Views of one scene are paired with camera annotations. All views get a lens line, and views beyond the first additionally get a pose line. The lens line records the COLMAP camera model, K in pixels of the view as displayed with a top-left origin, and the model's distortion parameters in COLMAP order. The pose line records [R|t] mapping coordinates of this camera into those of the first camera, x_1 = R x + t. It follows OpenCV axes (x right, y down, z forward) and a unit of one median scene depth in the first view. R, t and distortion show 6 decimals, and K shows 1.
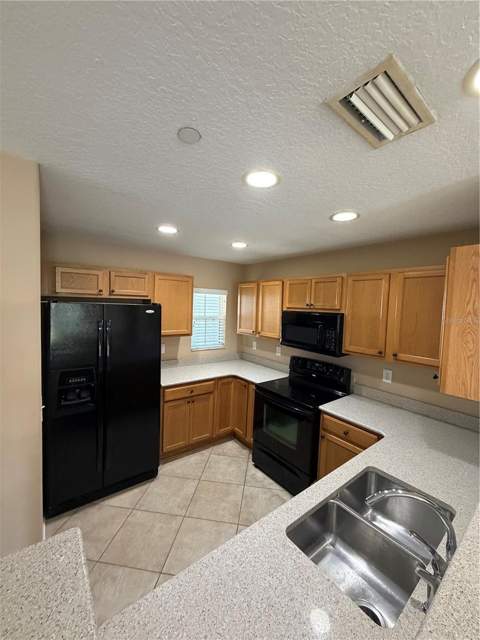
lens RADIAL K [[255.2, 0, 241.1], [0, 255.2, 319.3], [0, 0, 1]] dist [-0.000046, 0.000167]
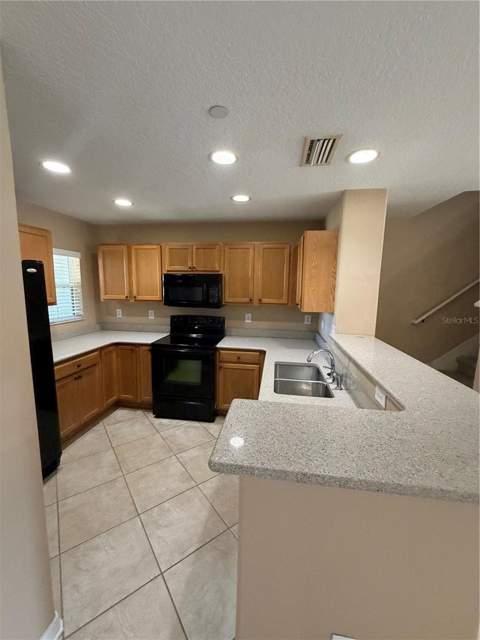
lens RADIAL K [[255.2, 0, 239.3], [0, 255.2, 318.8], [0, 0, 1]] dist [-0.000046, 0.000167]
pose [[0.722973, -0.115300, 0.681187, -0.385560], [0.050070, 0.992127, 0.114788, 0.050540], [-0.689059, -0.048882, 0.723055, -0.008906]]
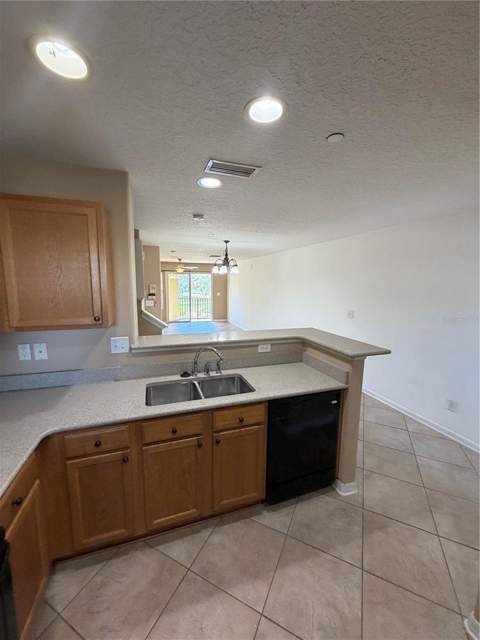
lens RADIAL K [[255.2, 0, 241.6], [0, 255.2, 314.4], [0, 0, 1]] dist [-0.000046, 0.000167]
pose [[-0.945886, -0.084825, 0.313216, -0.091786], [-0.024596, 0.981195, 0.191447, -0.016192], [-0.323566, 0.173383, -0.930185, 0.928757]]
